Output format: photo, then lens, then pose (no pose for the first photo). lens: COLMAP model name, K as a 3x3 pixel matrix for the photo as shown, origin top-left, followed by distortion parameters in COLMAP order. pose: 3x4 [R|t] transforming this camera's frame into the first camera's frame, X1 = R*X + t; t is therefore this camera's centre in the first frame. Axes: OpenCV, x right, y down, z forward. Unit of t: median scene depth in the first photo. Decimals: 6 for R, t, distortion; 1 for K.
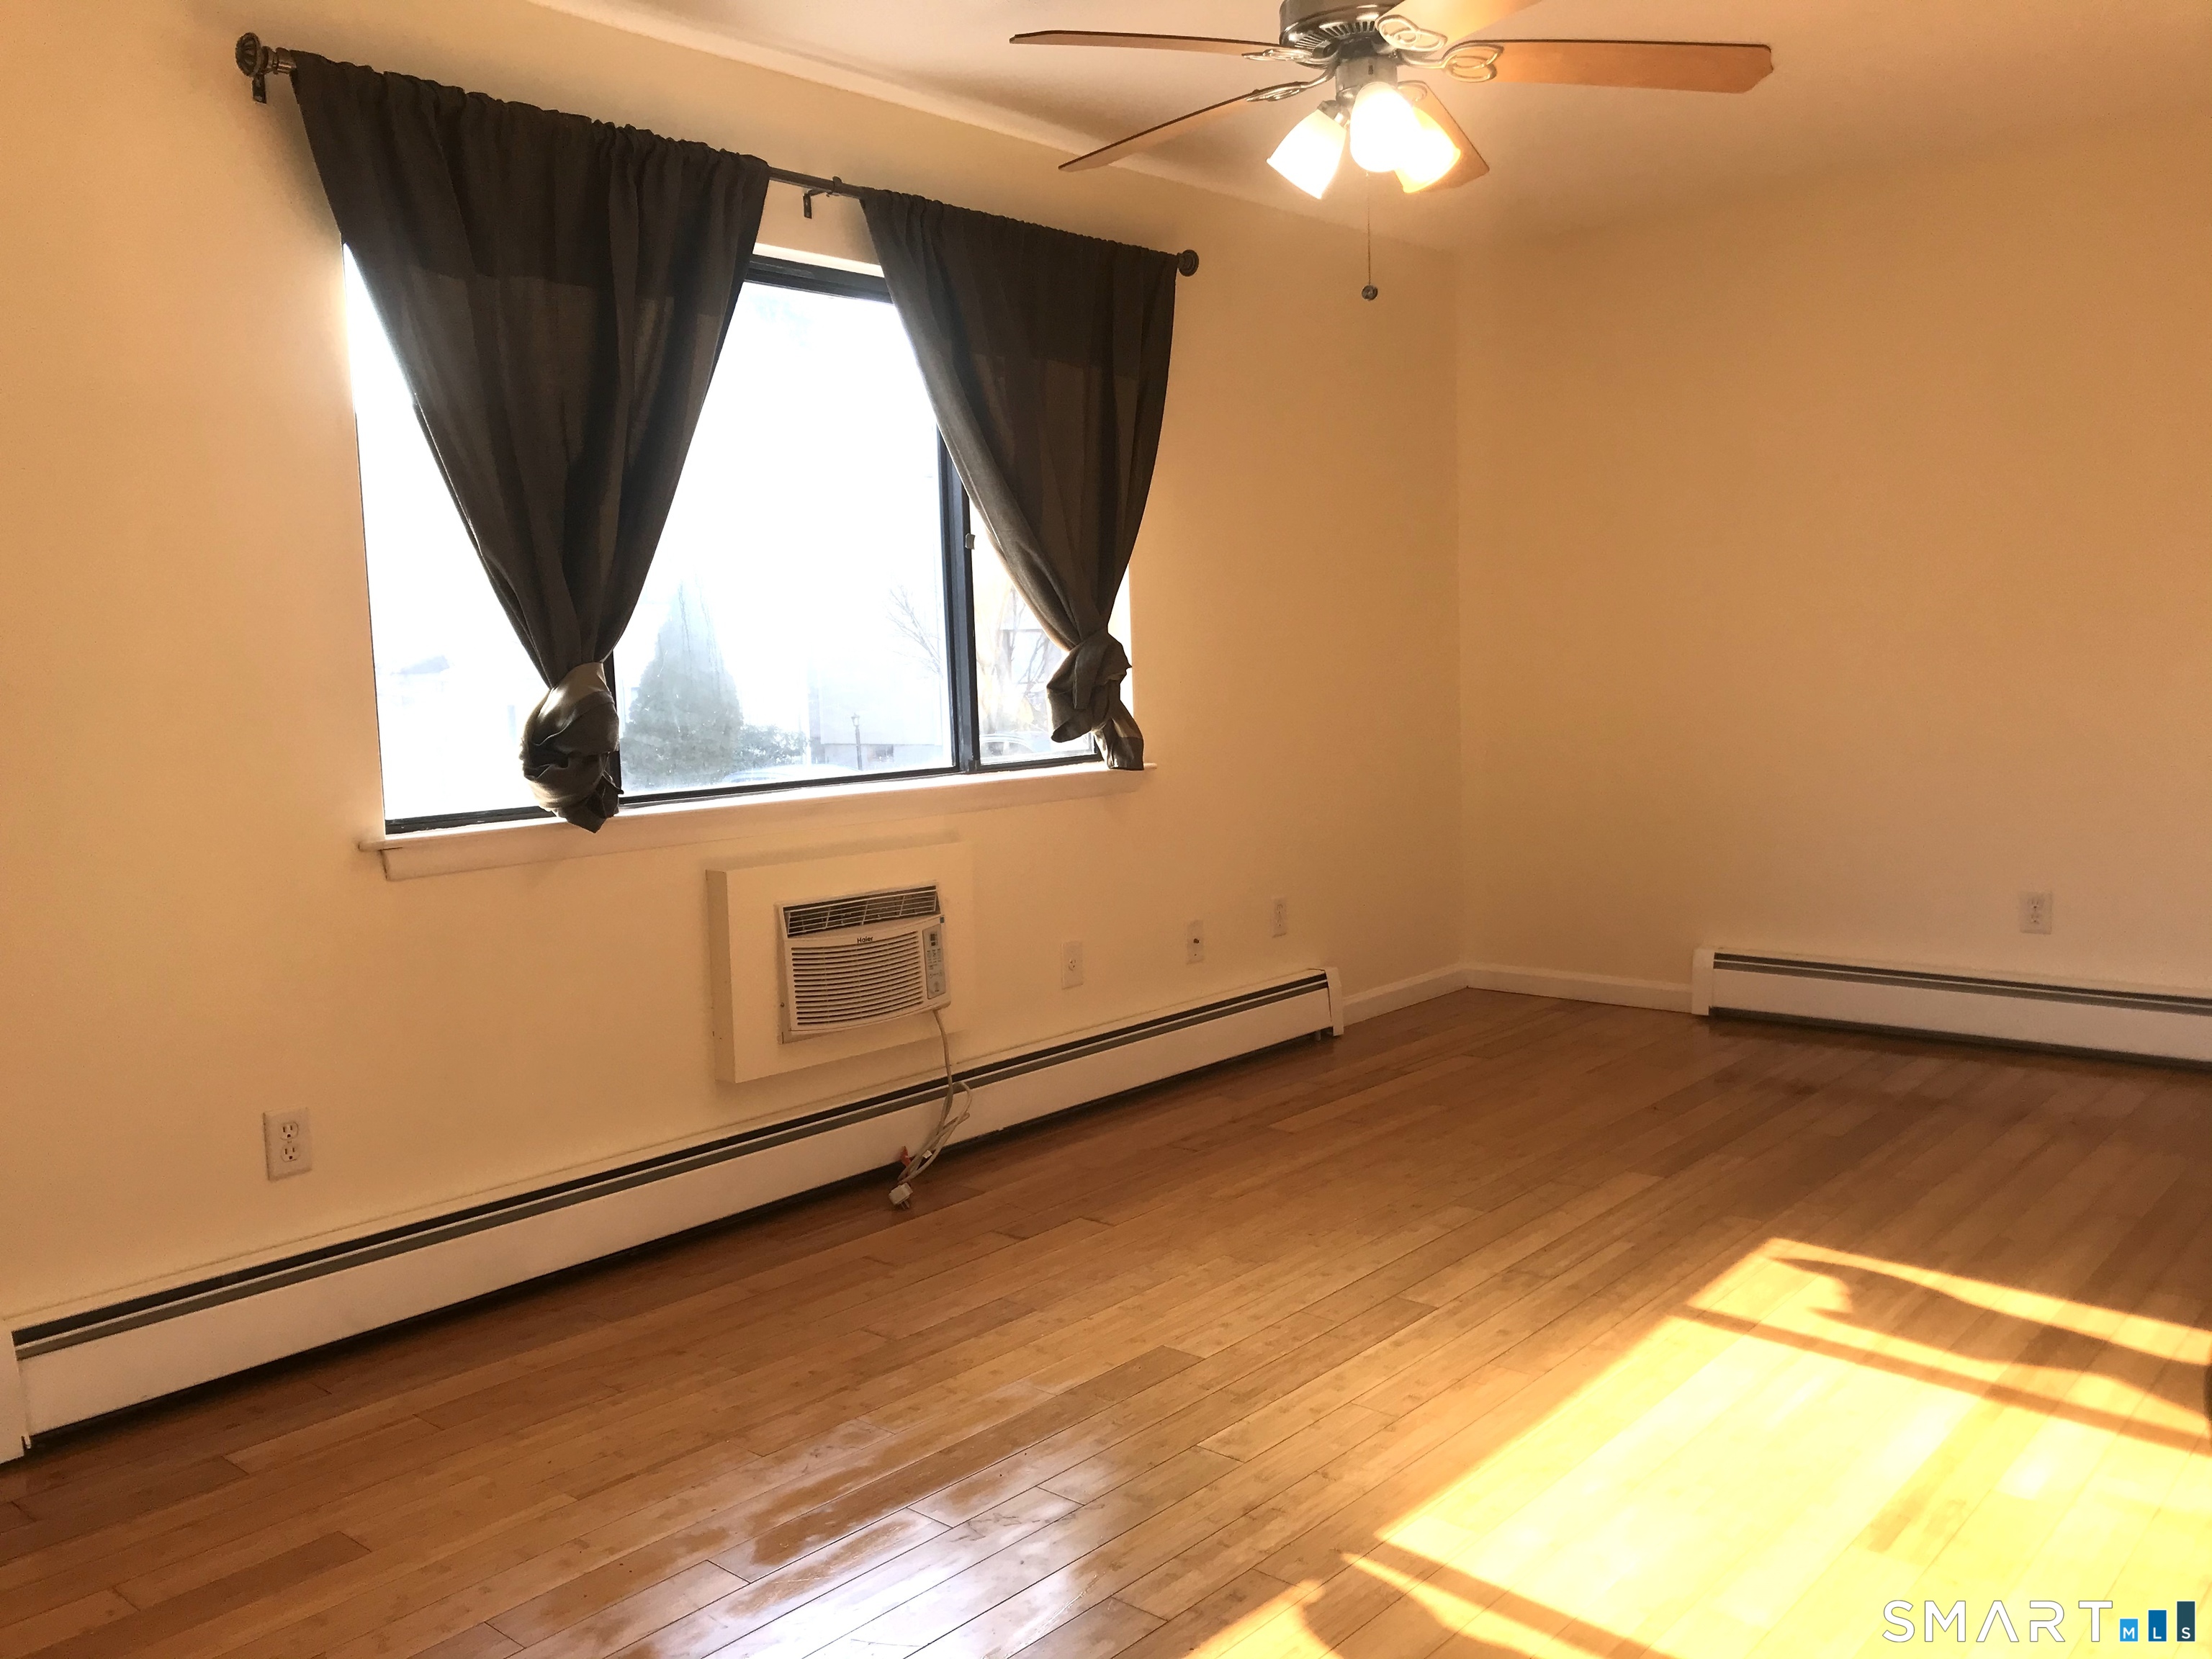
lens RADIAL K [[1806.7, 0, 1098.3], [0, 1806.7, 815.4], [0, 0, 1]] dist [0.071034, -0.145101]
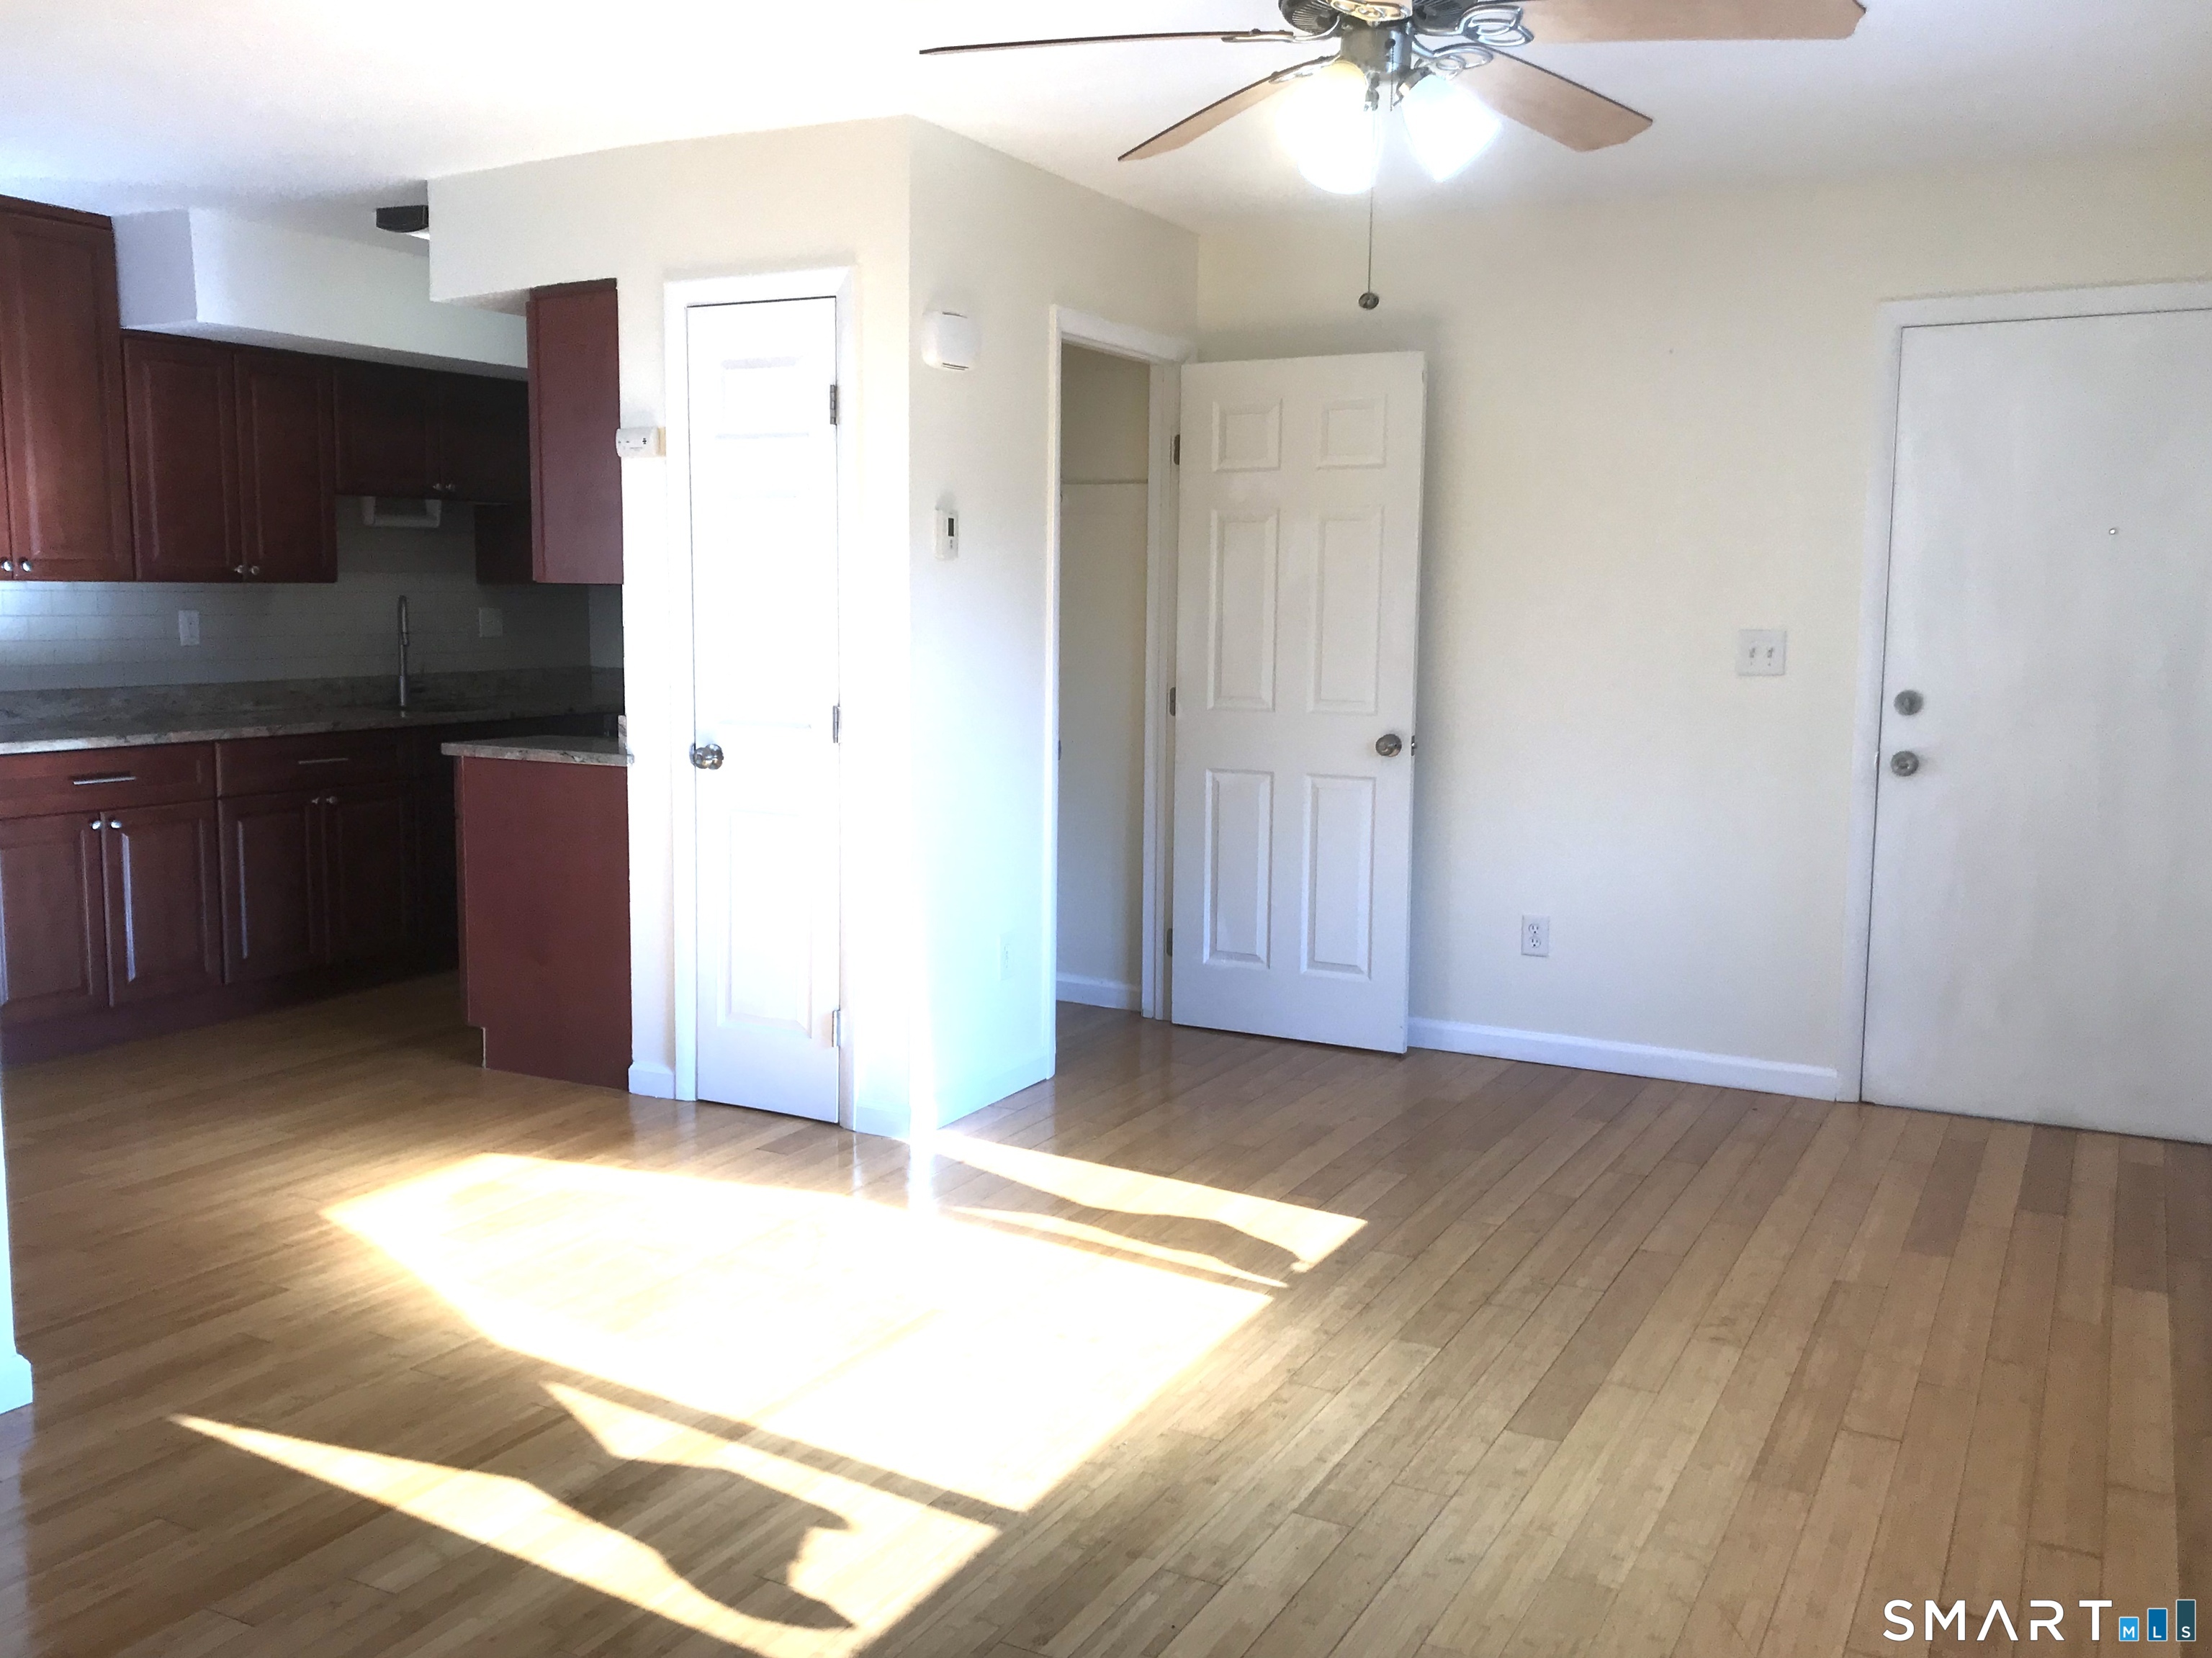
lens RADIAL K [[1910.1, 0, 1101.1], [0, 1910.1, 810.6], [0, 0, 1]] dist [0.008579, 0.004334]
pose [[-0.973081, 0.051588, -0.224616, 0.377543], [0.002060, 0.976534, 0.215355, -0.190337], [0.230454, 0.209095, -0.950353, 1.457310]]
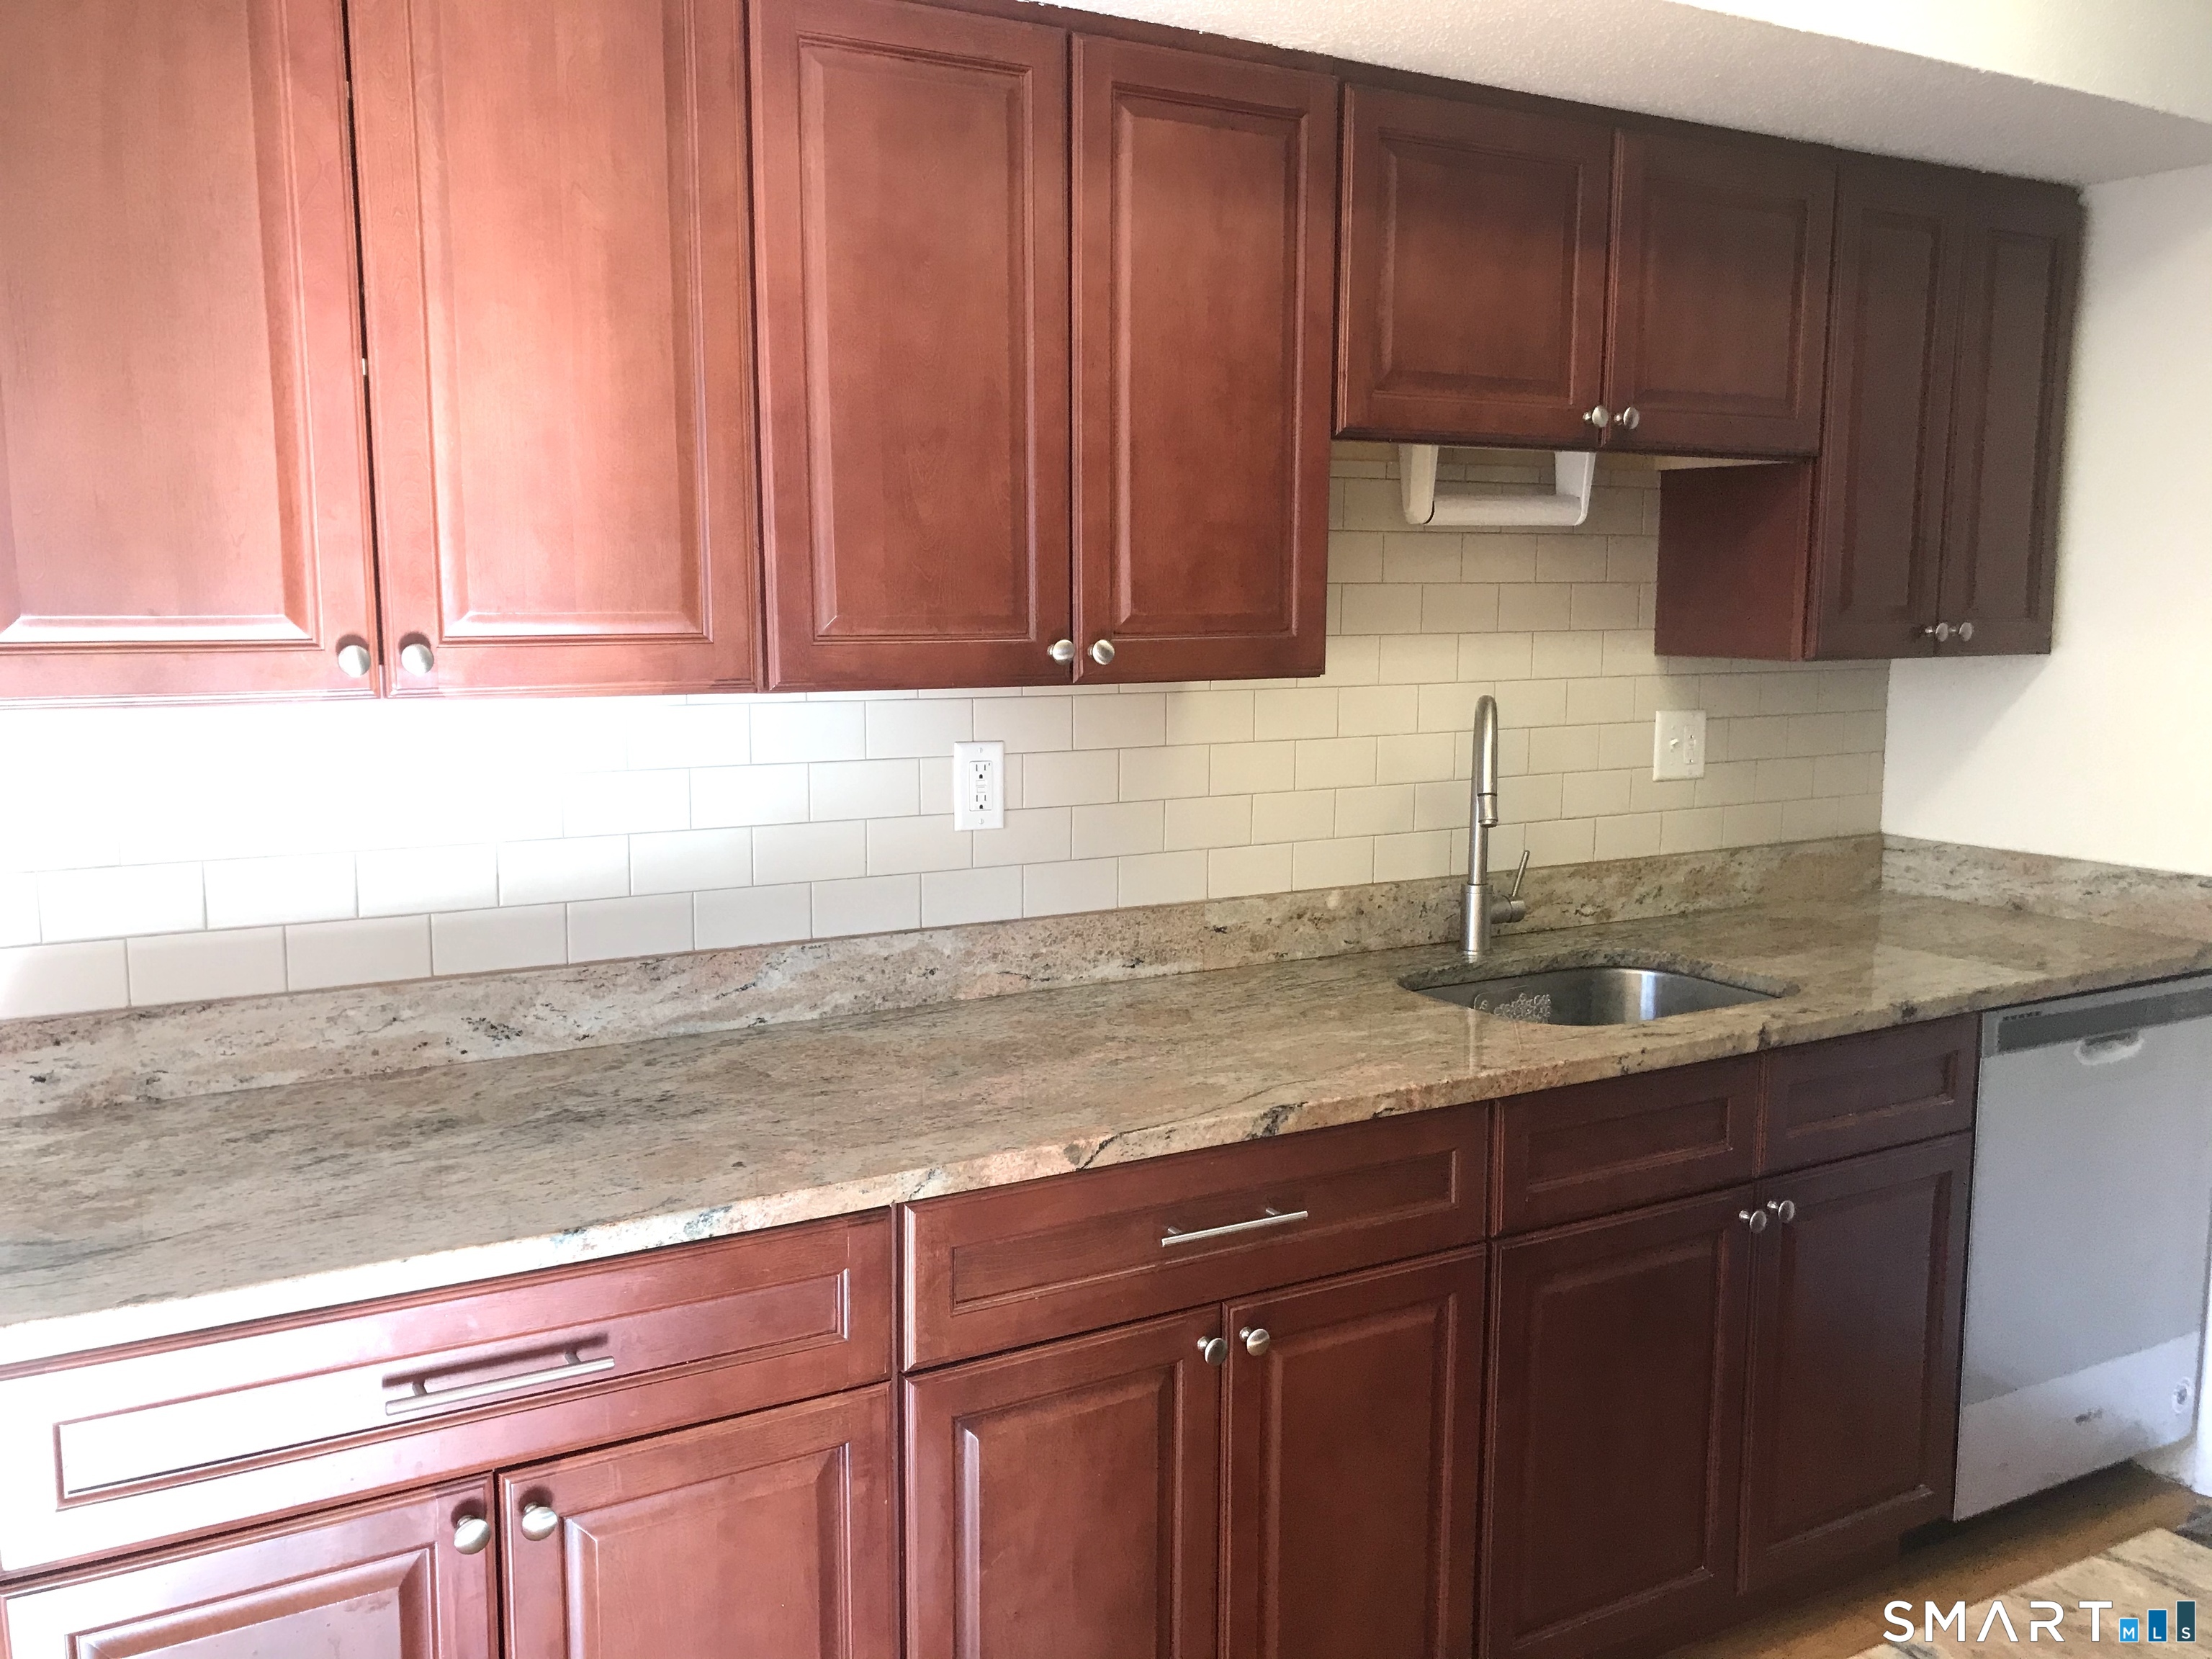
lens RADIAL K [[1820.2, 0, 1098.3], [0, 1820.2, 814.9], [0, 0, 1]] dist [0.039629, -0.054688]
pose [[-0.947497, -0.006756, 0.319692, 0.520486], [0.061127, 0.977512, 0.201824, -0.106246], [-0.313867, 0.210769, -0.925777, 0.255330]]
